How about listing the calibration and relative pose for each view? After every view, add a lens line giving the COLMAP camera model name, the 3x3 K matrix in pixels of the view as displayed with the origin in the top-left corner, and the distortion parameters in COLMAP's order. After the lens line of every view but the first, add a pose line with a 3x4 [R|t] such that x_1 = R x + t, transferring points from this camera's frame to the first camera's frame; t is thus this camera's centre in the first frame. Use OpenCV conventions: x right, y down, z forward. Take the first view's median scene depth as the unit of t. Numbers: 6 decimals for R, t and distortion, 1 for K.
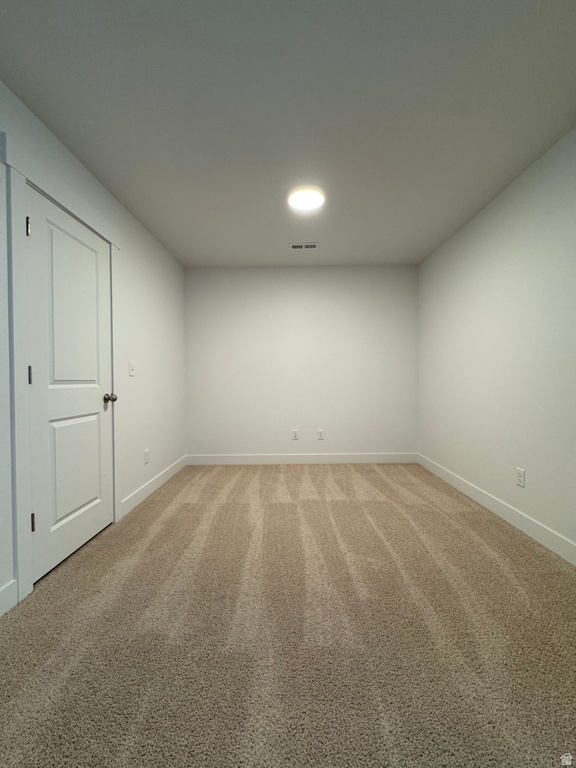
lens RADIAL K [[307.1, 0, 290.1], [0, 307.1, 385.4], [0, 0, 1]] dist [-0.001647, -0.000238]
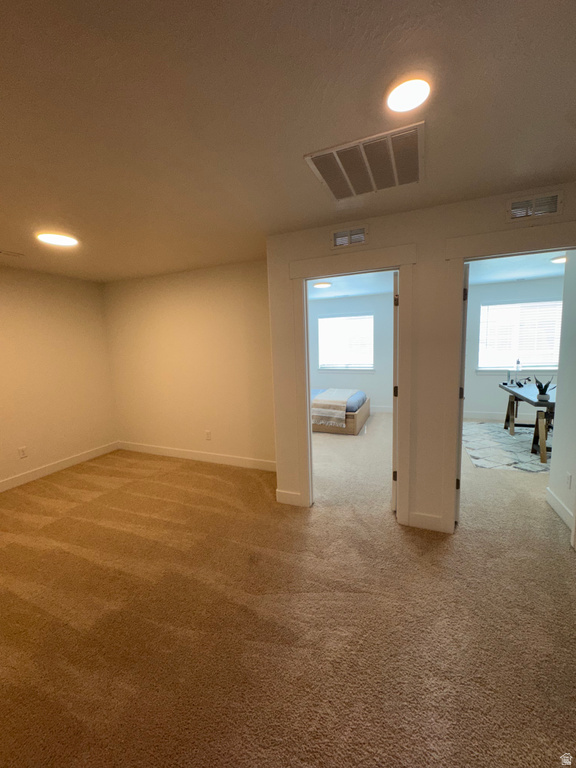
lens RADIAL K [[307.1, 0, 290.1], [0, 307.1, 385.4], [0, 0, 1]] dist [-0.001647, -0.000238]
pose [[0.378665, -0.131109, 0.916200, -0.594538], [0.045514, 0.991356, 0.123053, -0.168906], [-0.924414, -0.004896, 0.381359, -0.143566]]
